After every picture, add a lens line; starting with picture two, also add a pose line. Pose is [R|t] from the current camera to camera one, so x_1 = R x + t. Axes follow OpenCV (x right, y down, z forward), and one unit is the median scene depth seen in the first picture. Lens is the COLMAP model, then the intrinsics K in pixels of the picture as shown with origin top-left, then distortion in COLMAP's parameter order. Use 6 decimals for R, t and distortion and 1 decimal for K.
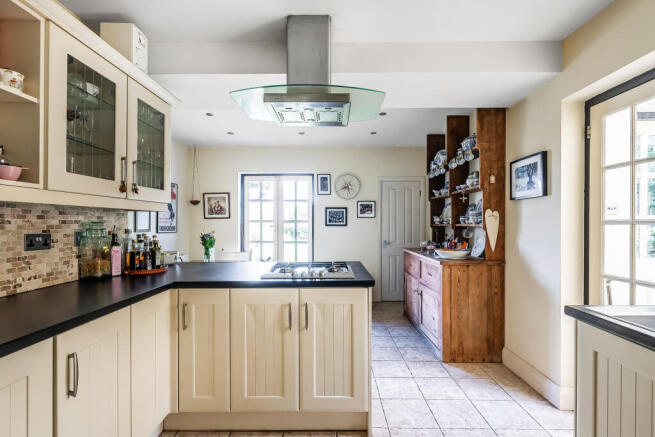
lens RADIAL K [[313.8, 0, 332.9], [0, 313.8, 219.3], [0, 0, 1]] dist [0.003101, 0.000468]
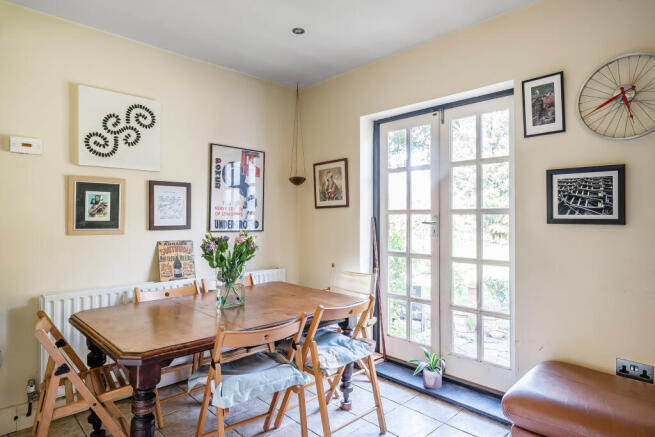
lens RADIAL K [[383.8, 0, 329.4], [0, 383.8, 214.1], [0, 0, 1]] dist [0.001101, -0.000093]
pose [[0.702456, -0.005203, -0.711708, 0.111000], [0.008252, 0.999966, 0.000834, 0.008567], [0.711679, -0.006459, 0.702475, 0.527065]]
